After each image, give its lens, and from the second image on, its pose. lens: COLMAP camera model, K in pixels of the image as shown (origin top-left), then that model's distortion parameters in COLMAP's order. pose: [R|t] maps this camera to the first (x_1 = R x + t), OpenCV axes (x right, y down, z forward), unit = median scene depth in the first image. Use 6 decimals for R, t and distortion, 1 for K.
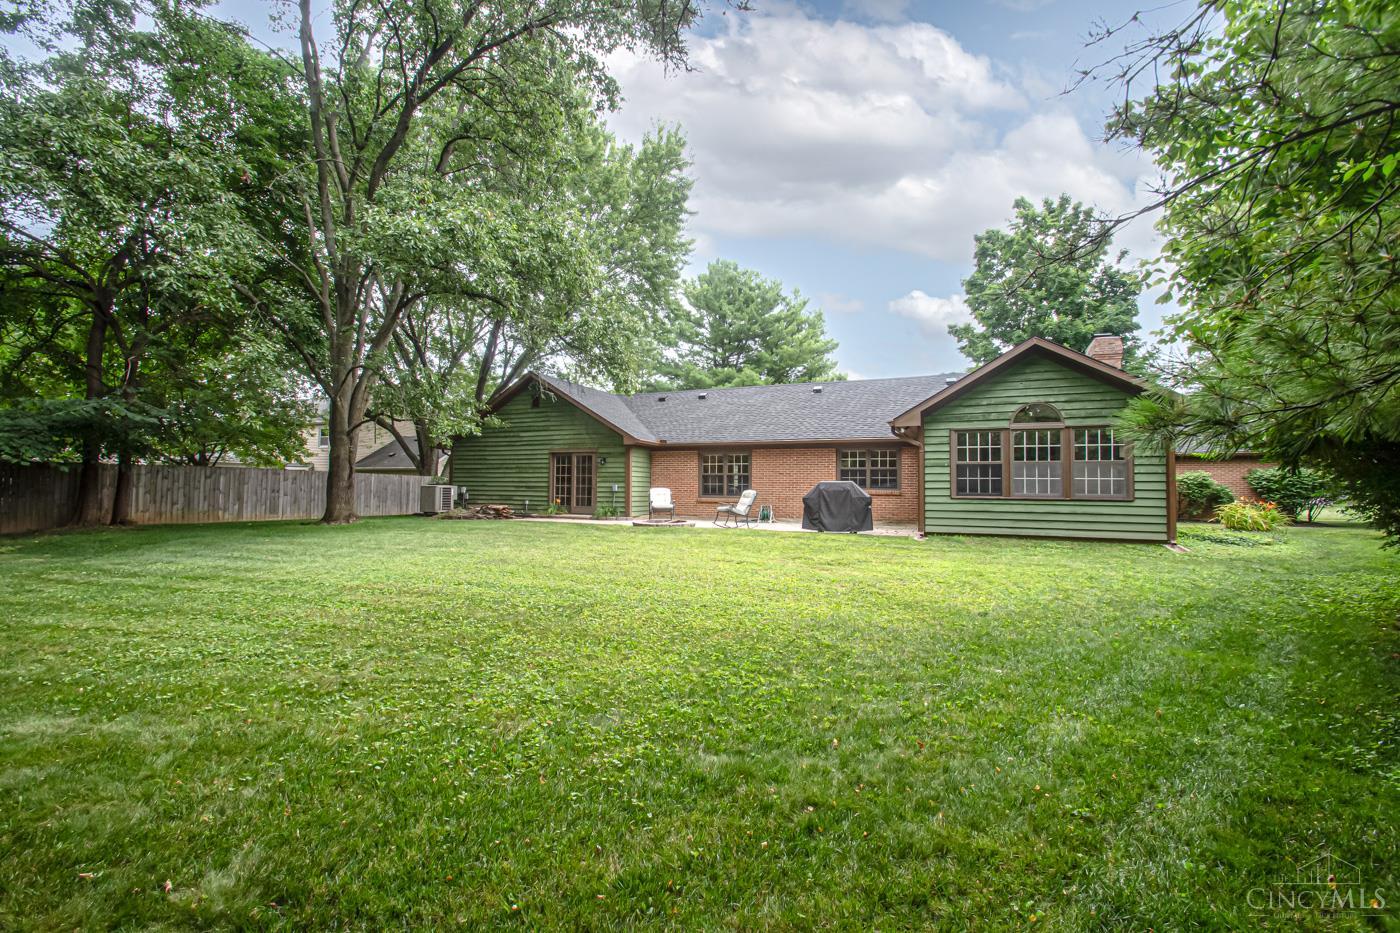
lens RADIAL K [[617.7, 0, 700.0], [0, 617.7, 466.5], [0, 0, 1]] dist [-0.001418, -0.000434]
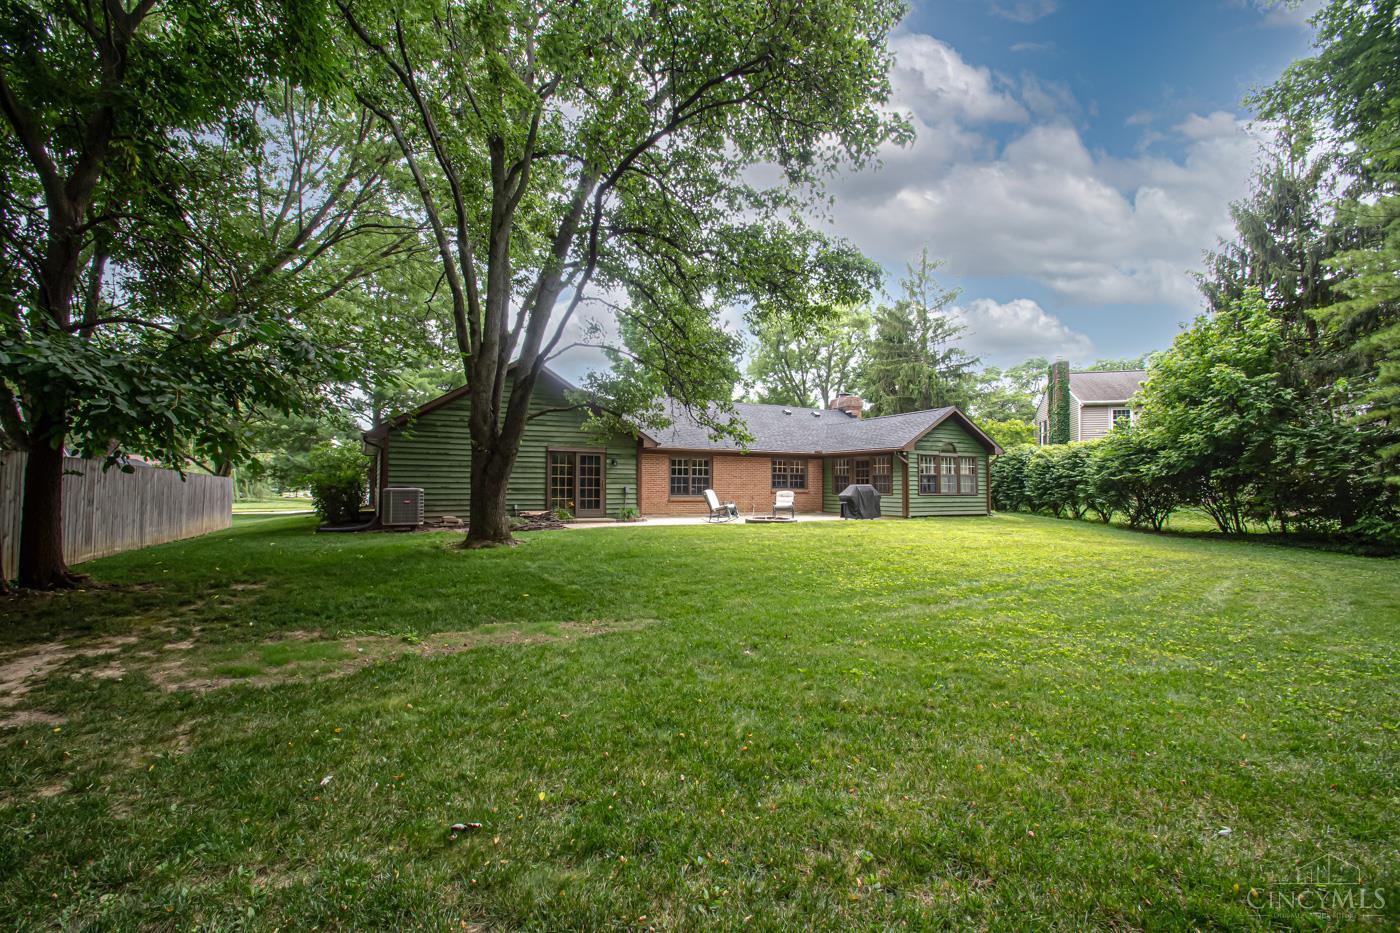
lens RADIAL K [[617.7, 0, 700.0], [0, 617.7, 466.5], [0, 0, 1]] dist [-0.001418, -0.000434]
pose [[0.650667, 0.017516, 0.759162, -0.836672], [-0.032341, 0.999466, 0.004658, -0.011683], [-0.758675, -0.027583, 0.650886, 0.252582]]
